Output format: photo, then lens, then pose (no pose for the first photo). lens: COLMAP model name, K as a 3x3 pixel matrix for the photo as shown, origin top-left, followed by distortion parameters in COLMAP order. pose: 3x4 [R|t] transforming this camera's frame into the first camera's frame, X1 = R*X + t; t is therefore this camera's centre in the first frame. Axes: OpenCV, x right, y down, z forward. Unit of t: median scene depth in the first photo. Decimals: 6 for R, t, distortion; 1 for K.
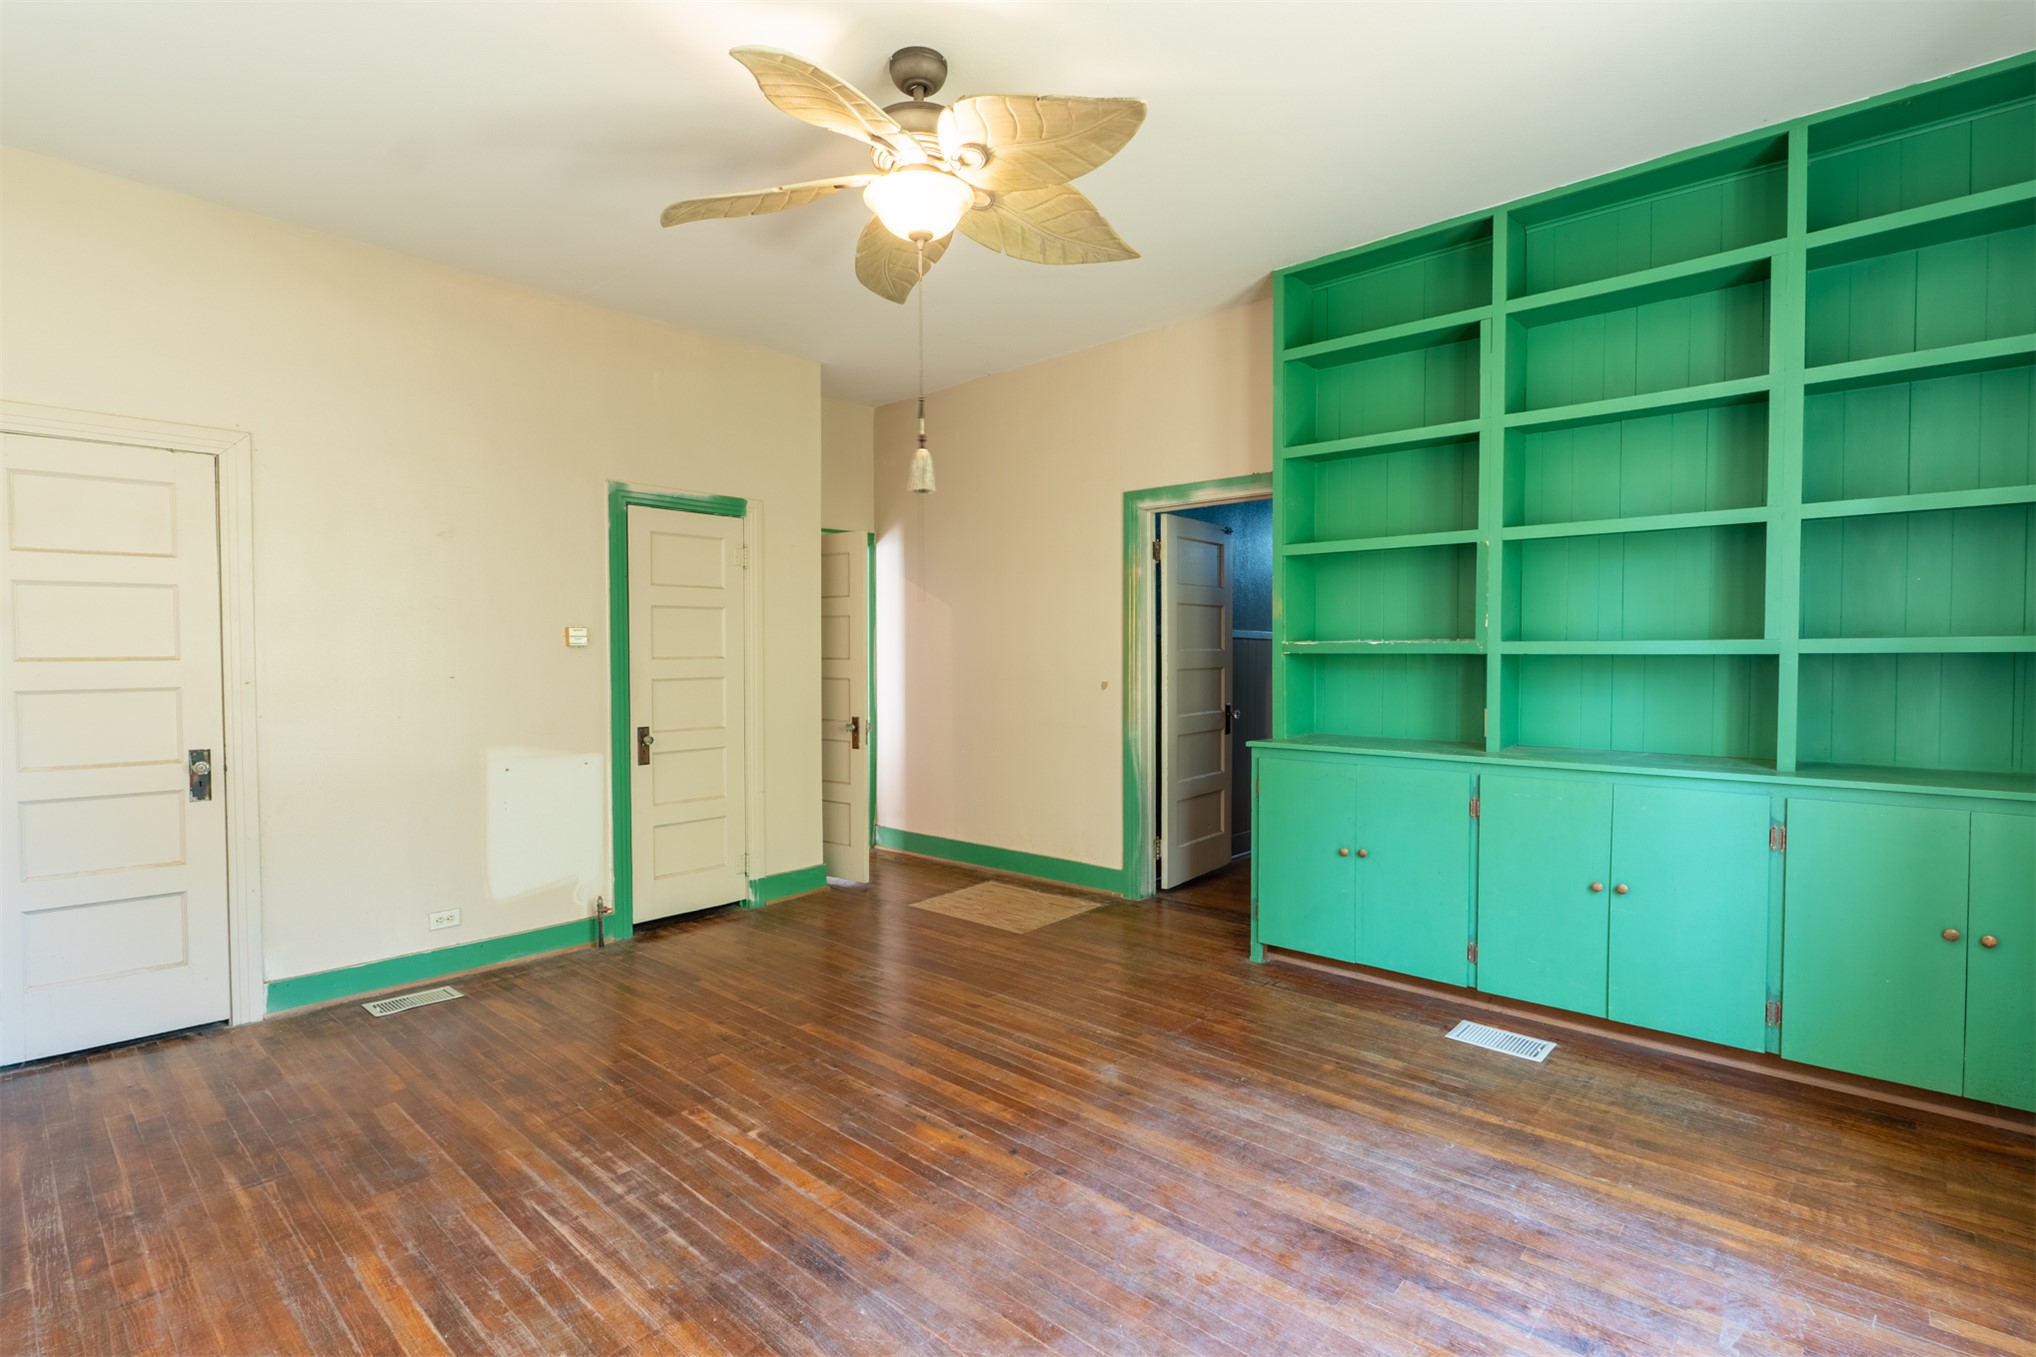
lens RADIAL K [[970.1, 0, 1018.0], [0, 970.1, 678.5], [0, 0, 1]] dist [-0.003020, -0.000147]
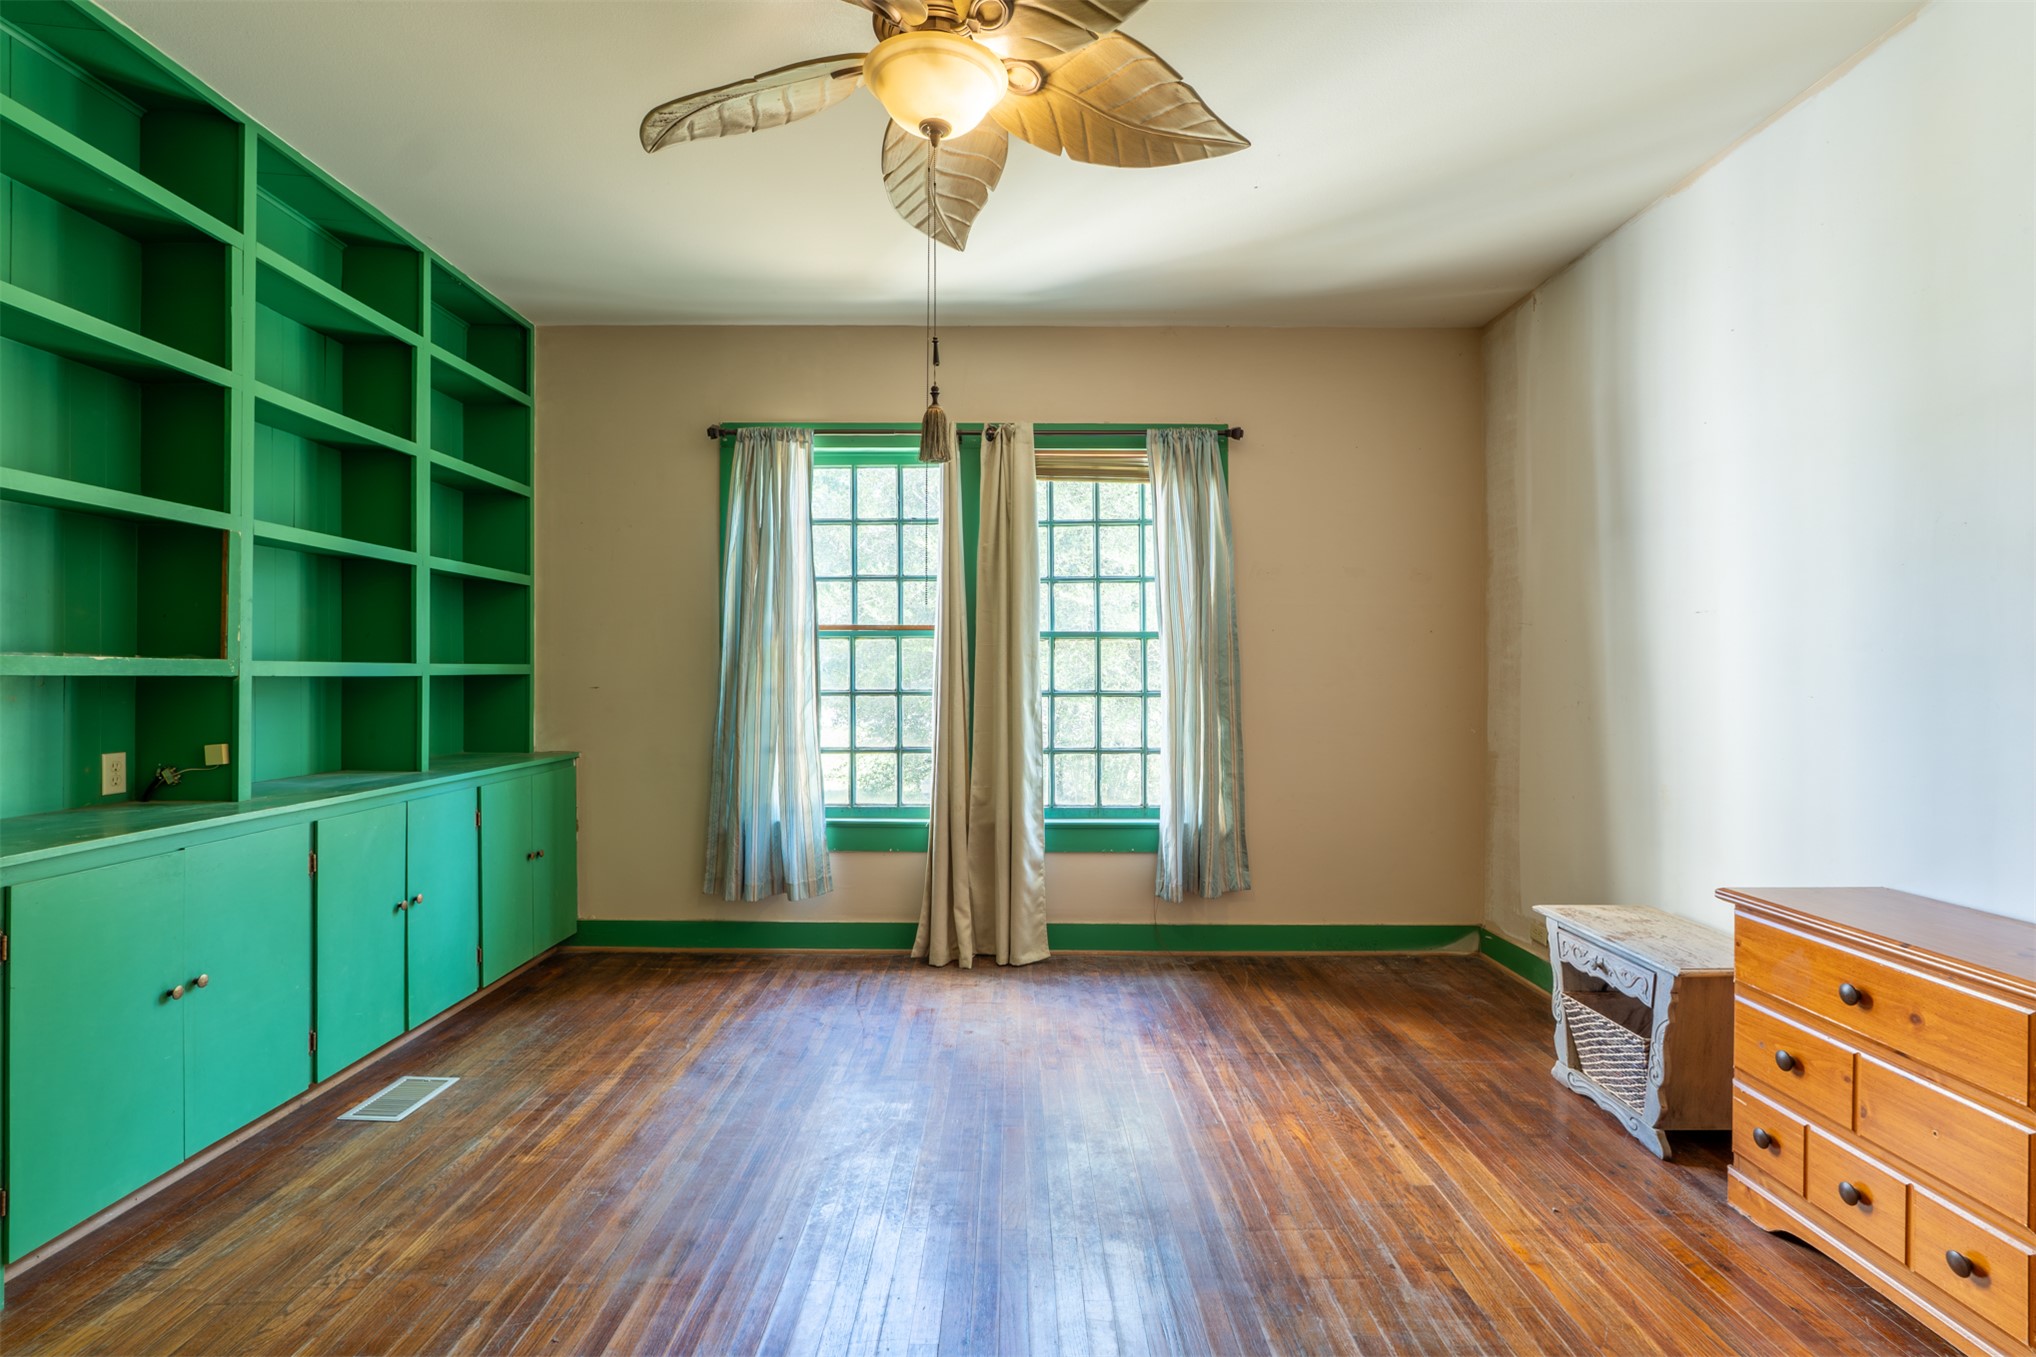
lens RADIAL K [[950.7, 0, 1013.0], [0, 950.7, 684.2], [0, 0, 1]] dist [-0.010047, -0.000154]
pose [[-0.673161, -0.005859, 0.739473, -0.682549], [0.021375, 0.999397, 0.027377, -0.035968], [-0.739187, 0.034236, -0.672630, 1.445276]]
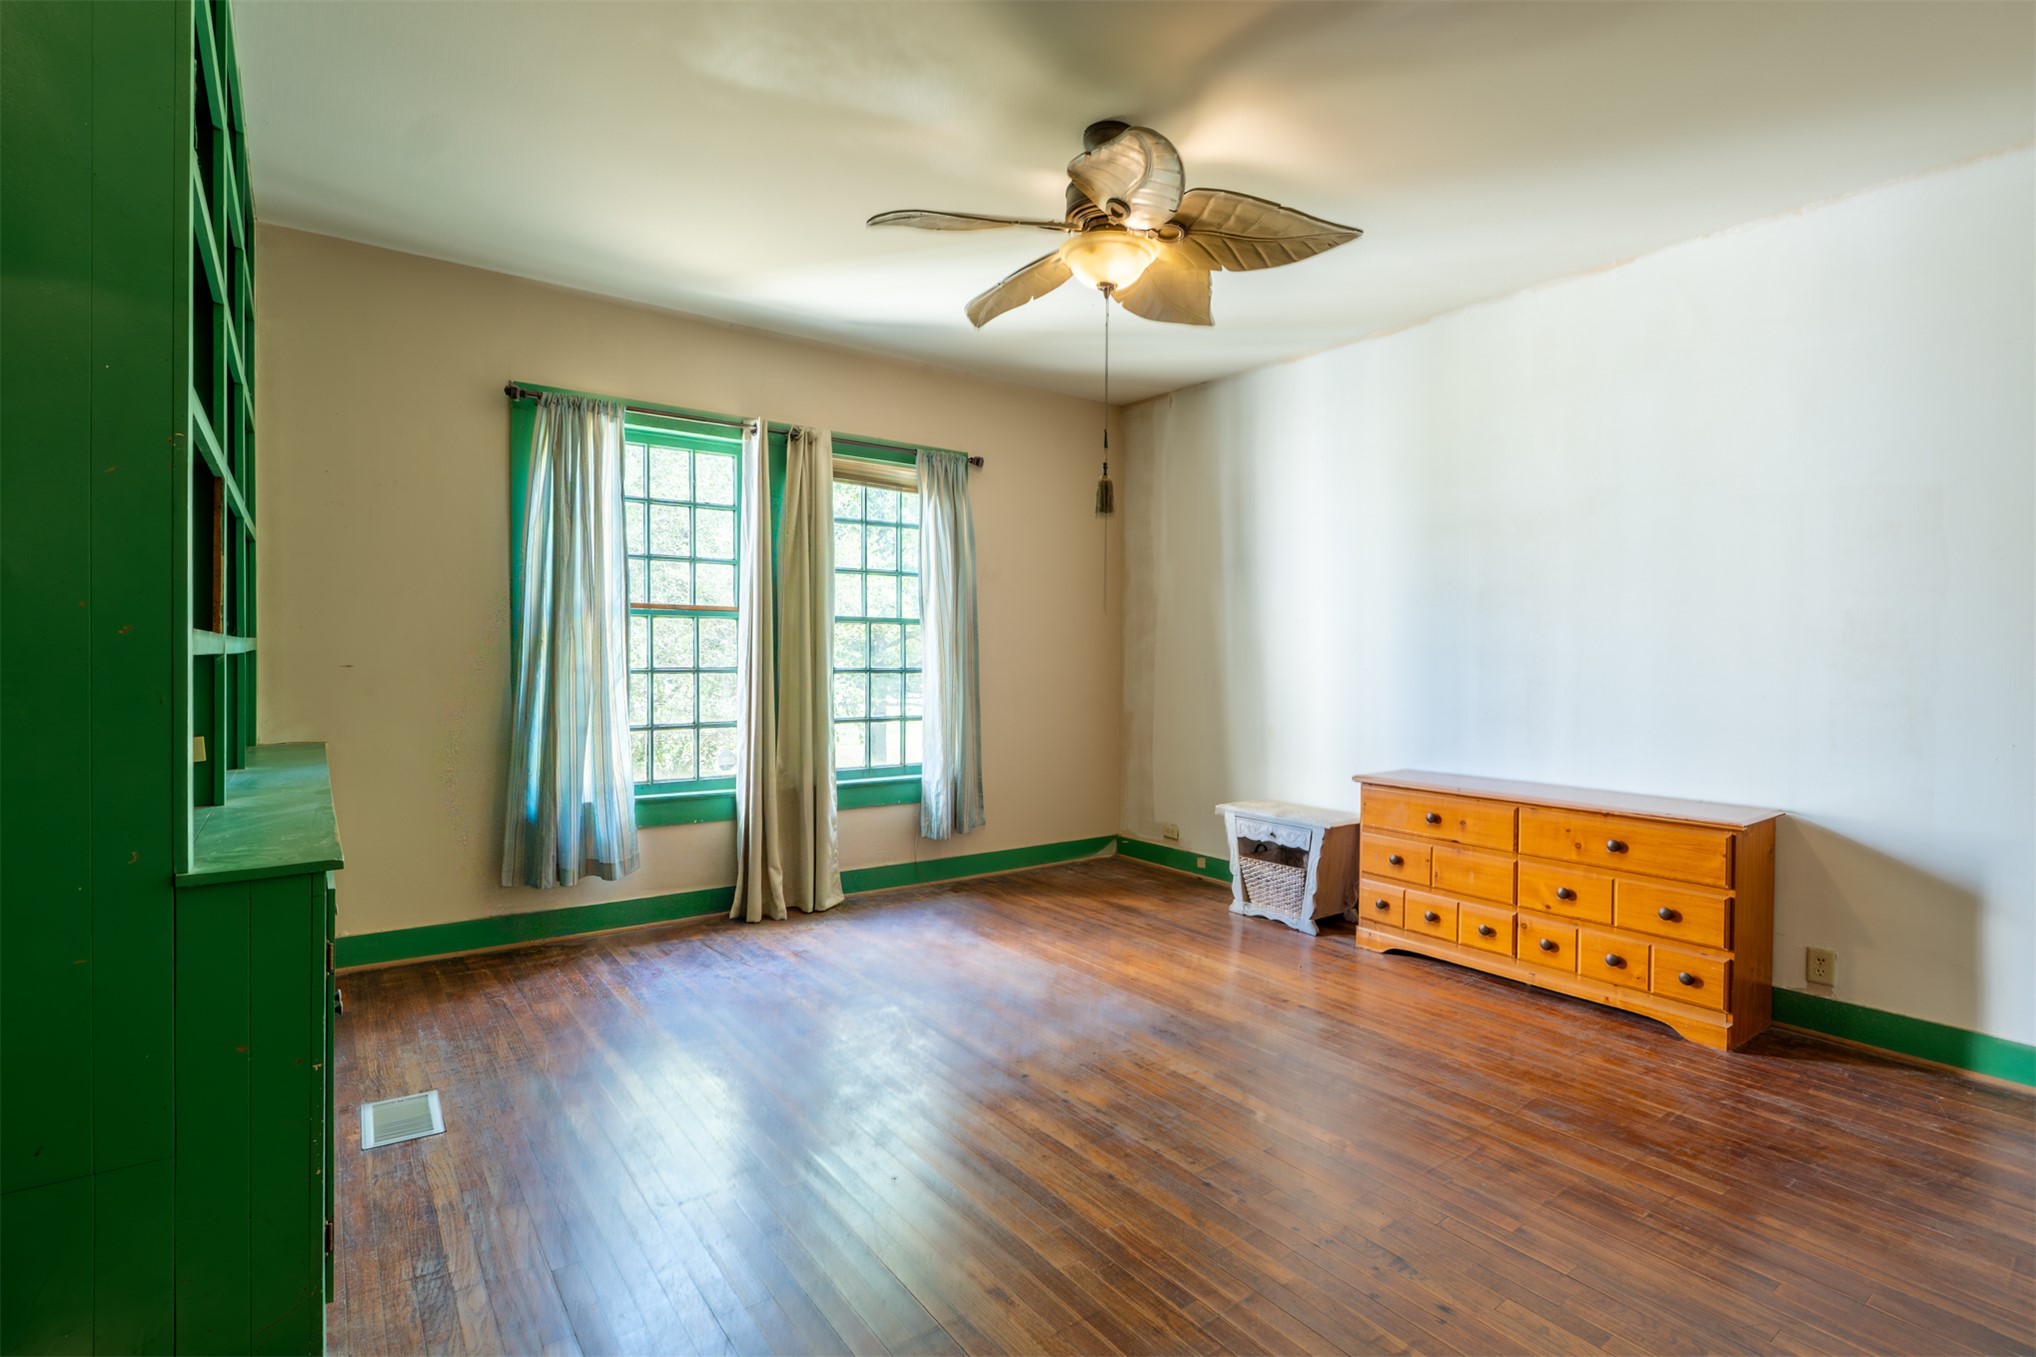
lens RADIAL K [[970.1, 0, 1018.0], [0, 970.1, 678.5], [0, 0, 1]] dist [-0.003020, -0.000147]
pose [[-0.981065, -0.012237, 0.193293, -0.216686], [-0.001964, 0.998579, 0.053249, -0.061376], [-0.193670, 0.051861, -0.979695, 2.112671]]
